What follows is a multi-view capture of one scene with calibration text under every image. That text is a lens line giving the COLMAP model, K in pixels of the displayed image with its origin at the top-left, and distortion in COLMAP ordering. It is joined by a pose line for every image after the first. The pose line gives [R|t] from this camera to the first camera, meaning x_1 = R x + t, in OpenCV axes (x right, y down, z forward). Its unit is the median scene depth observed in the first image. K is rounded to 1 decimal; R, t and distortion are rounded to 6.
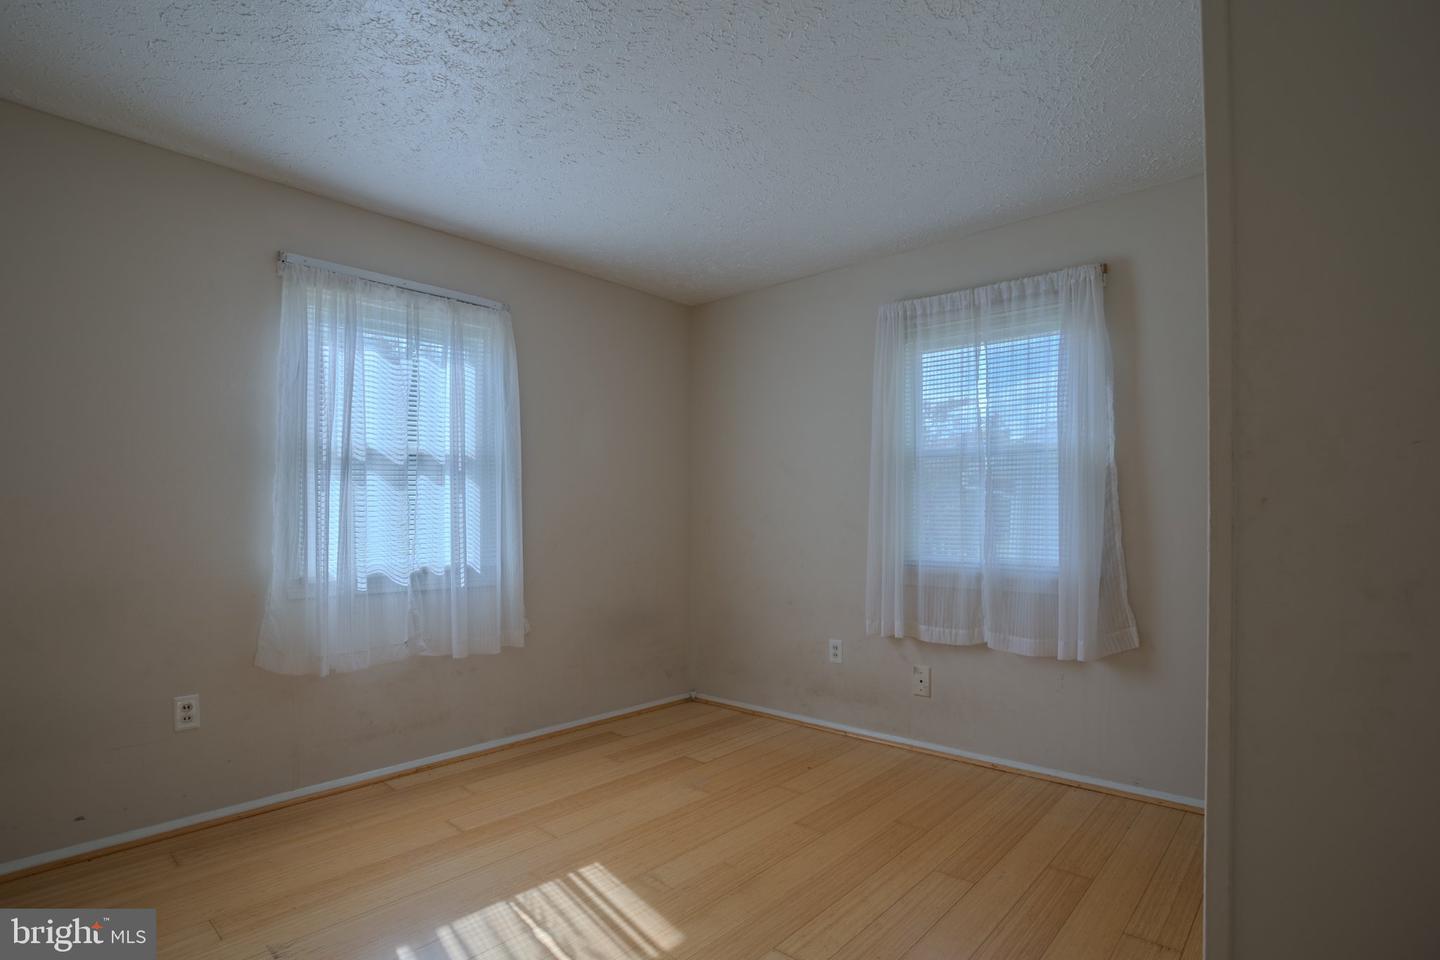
lens RADIAL K [[722.6, 0, 720.2], [0, 722.6, 518.1], [0, 0, 1]] dist [-0.055013, 0.019375]
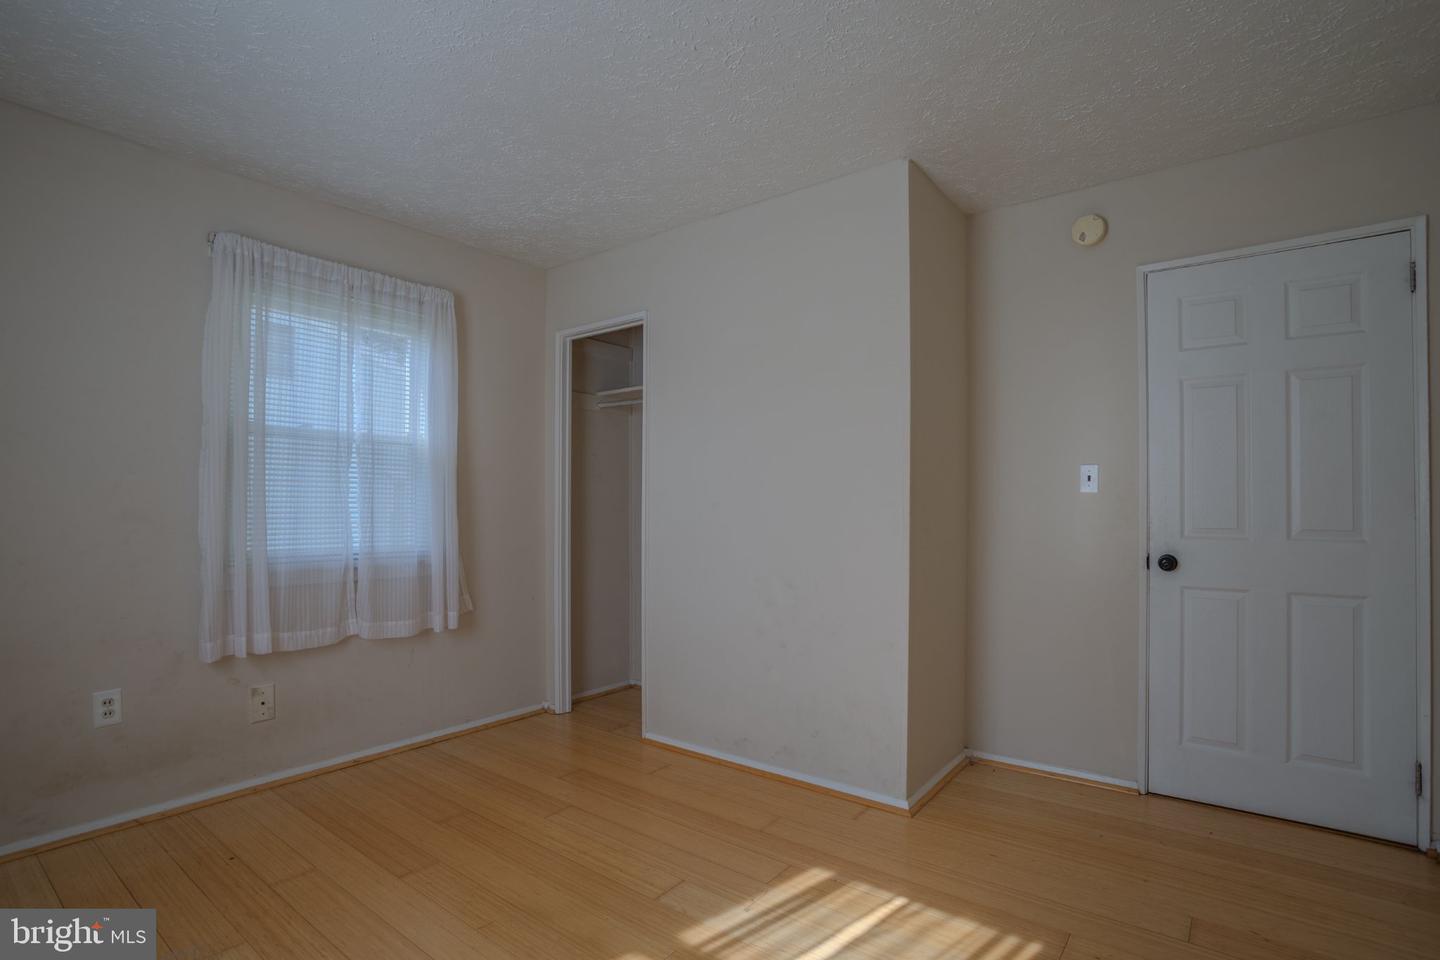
lens RADIAL K [[722.6, 0, 711.0], [0, 722.6, 475.1], [0, 0, 1]] dist [-0.055013, 0.019375]
pose [[-0.058007, 0.037098, 0.997627, -0.606041], [0.000040, 0.999309, -0.037158, -0.006222], [-0.998316, -0.002116, -0.057968, 0.561147]]
